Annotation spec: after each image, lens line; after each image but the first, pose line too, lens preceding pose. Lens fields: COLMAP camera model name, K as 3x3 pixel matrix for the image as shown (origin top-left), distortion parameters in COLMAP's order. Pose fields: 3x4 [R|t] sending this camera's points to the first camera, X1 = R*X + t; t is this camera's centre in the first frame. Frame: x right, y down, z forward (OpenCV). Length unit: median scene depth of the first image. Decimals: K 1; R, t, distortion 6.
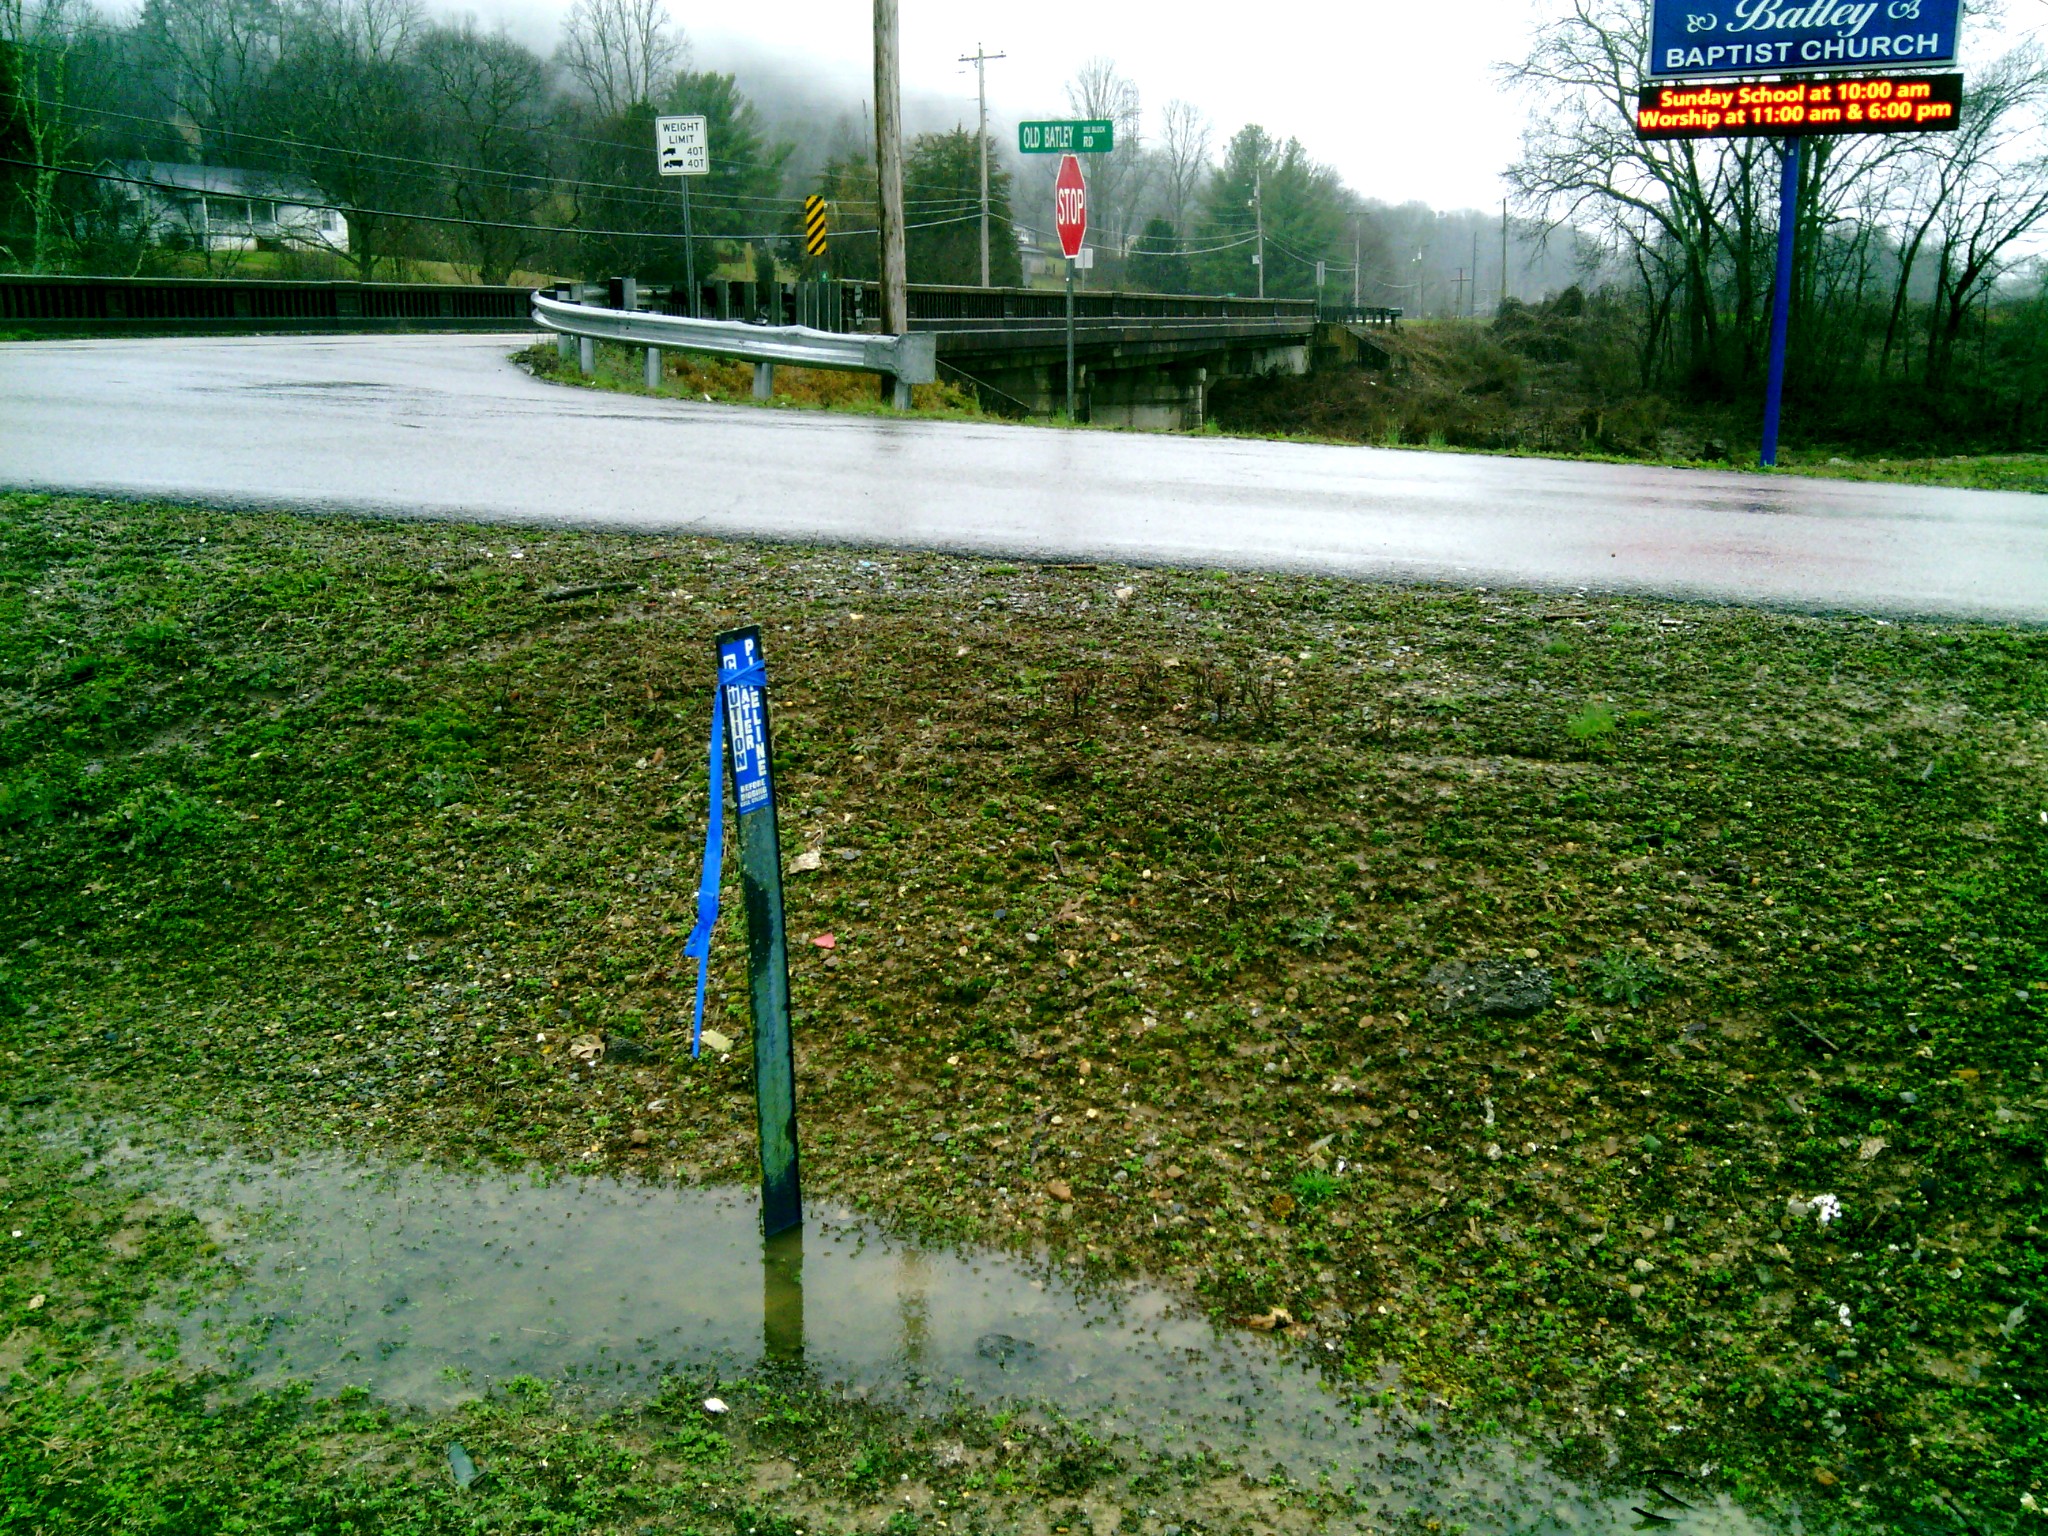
lens RADIAL K [[1676.2, 0, 1033.4], [0, 1676.2, 766.0], [0, 0, 1]] dist [0.037822, -0.050242]
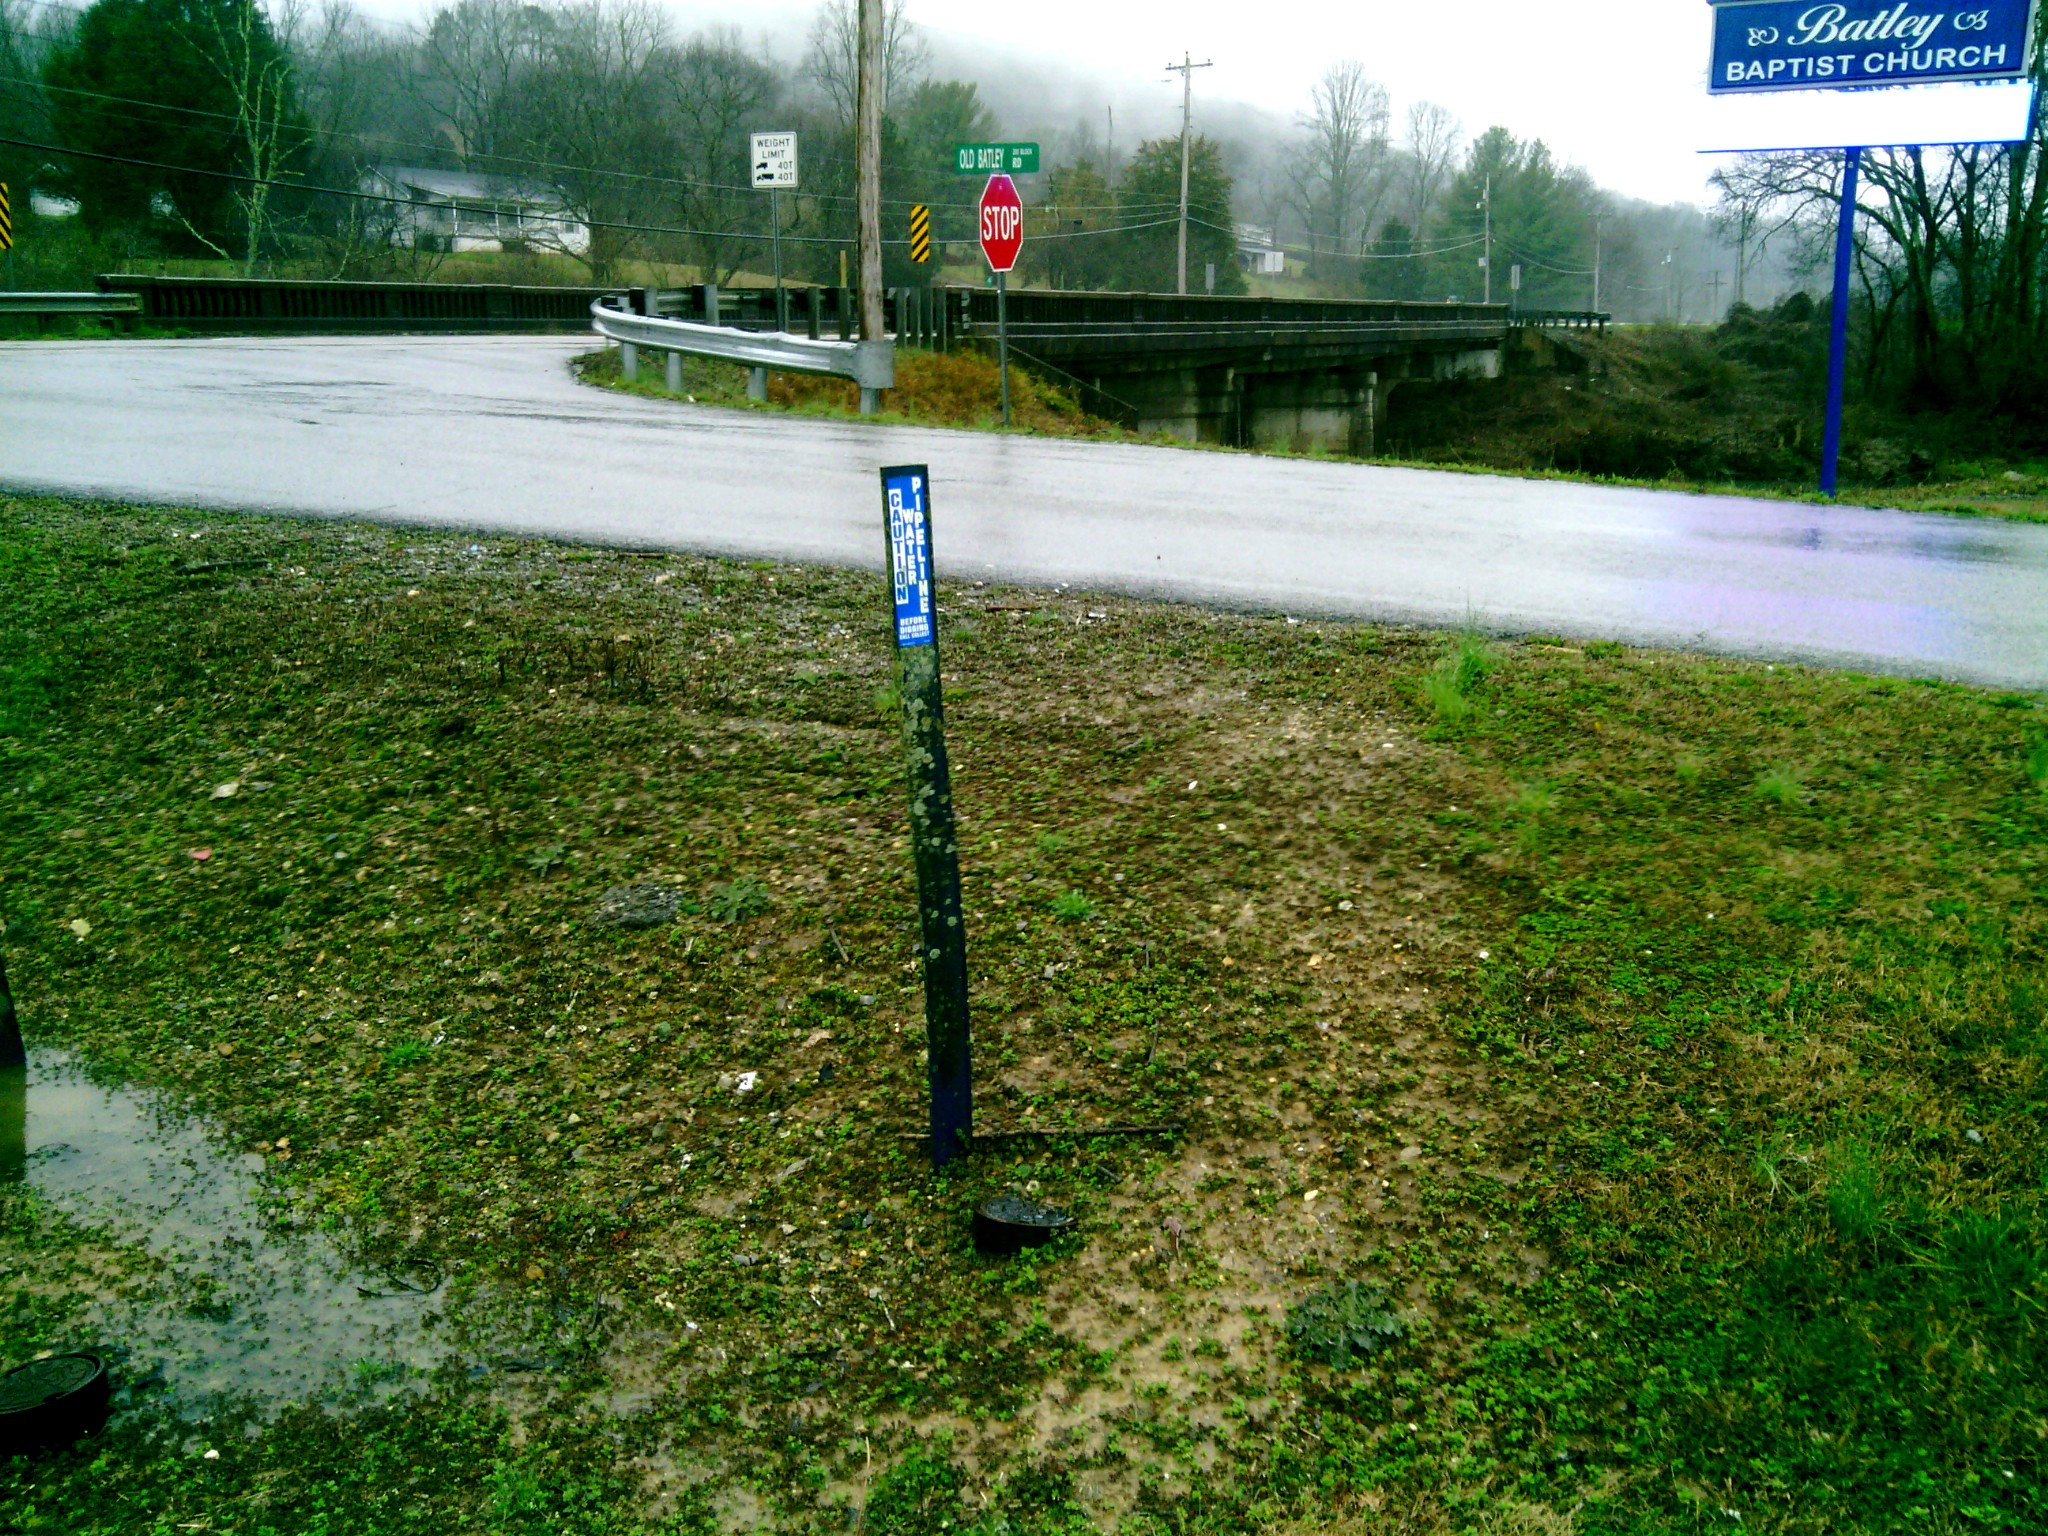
lens RADIAL K [[1660.4, 0, 1018.1], [0, 1660.4, 742.2], [0, 0, 1]] dist [0.000842, 0.001538]
pose [[0.994445, 0.031909, -0.100302, 0.120843], [-0.033123, 0.999396, -0.010465, 0.003461], [0.099908, 0.013729, 0.994902, -0.028058]]
